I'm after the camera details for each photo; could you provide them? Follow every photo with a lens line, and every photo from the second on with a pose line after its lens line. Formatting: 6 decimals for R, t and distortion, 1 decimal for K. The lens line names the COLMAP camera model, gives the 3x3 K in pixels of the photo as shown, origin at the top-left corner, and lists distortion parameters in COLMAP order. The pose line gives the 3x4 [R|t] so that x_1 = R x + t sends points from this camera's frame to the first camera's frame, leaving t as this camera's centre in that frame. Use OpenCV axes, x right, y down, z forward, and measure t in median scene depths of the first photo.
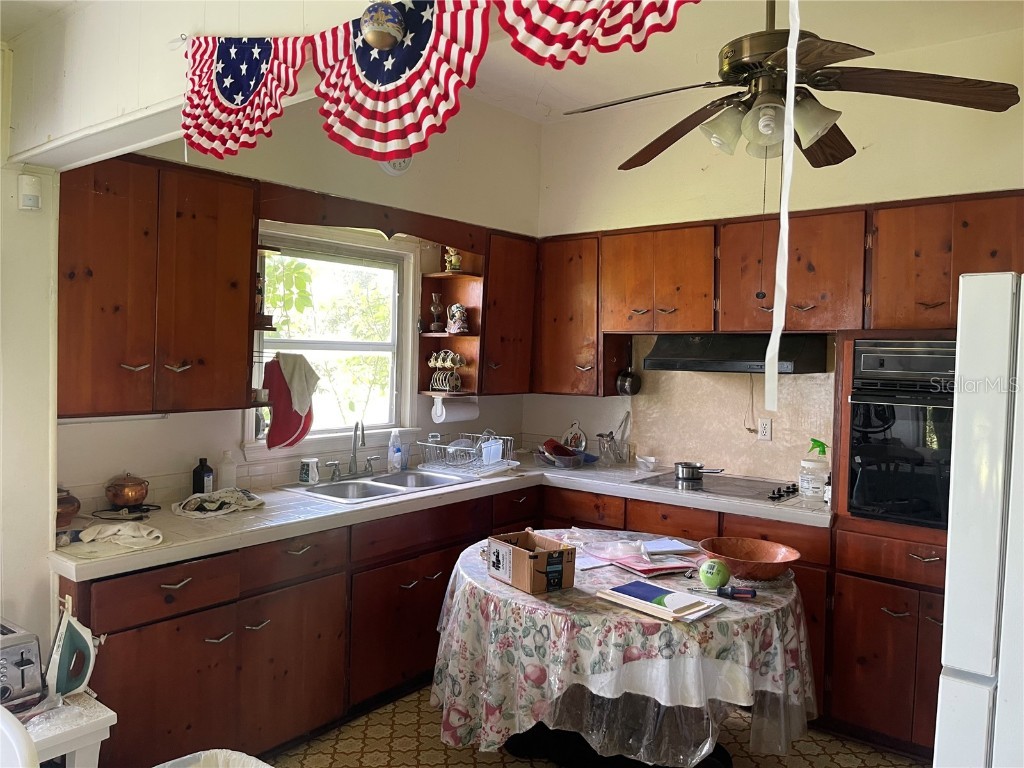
lens RADIAL K [[780.1, 0, 510.0], [0, 780.1, 379.9], [0, 0, 1]] dist [0.014136, -0.034745]
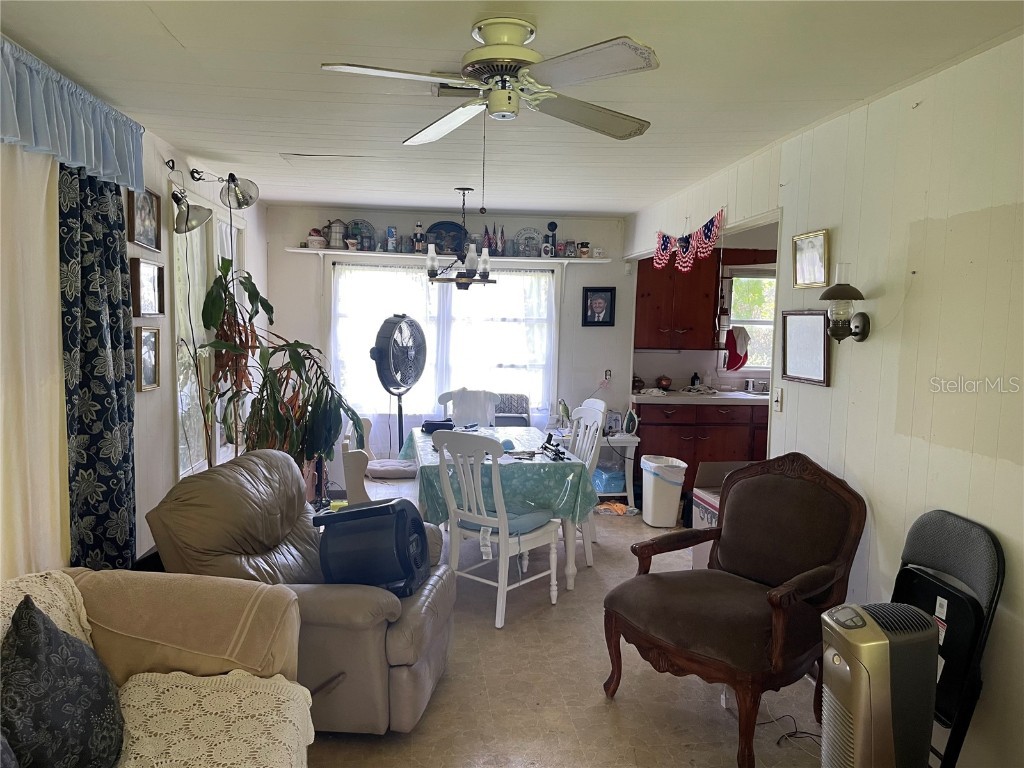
lens RADIAL K [[780.1, 0, 512.2], [0, 780.1, 385.9], [0, 0, 1]] dist [0.014136, -0.034745]
pose [[0.711140, 0.050954, -0.701202, 0.866935], [-0.033980, 0.998696, 0.038110, 0.075700], [0.702229, -0.003274, 0.711944, -1.047655]]
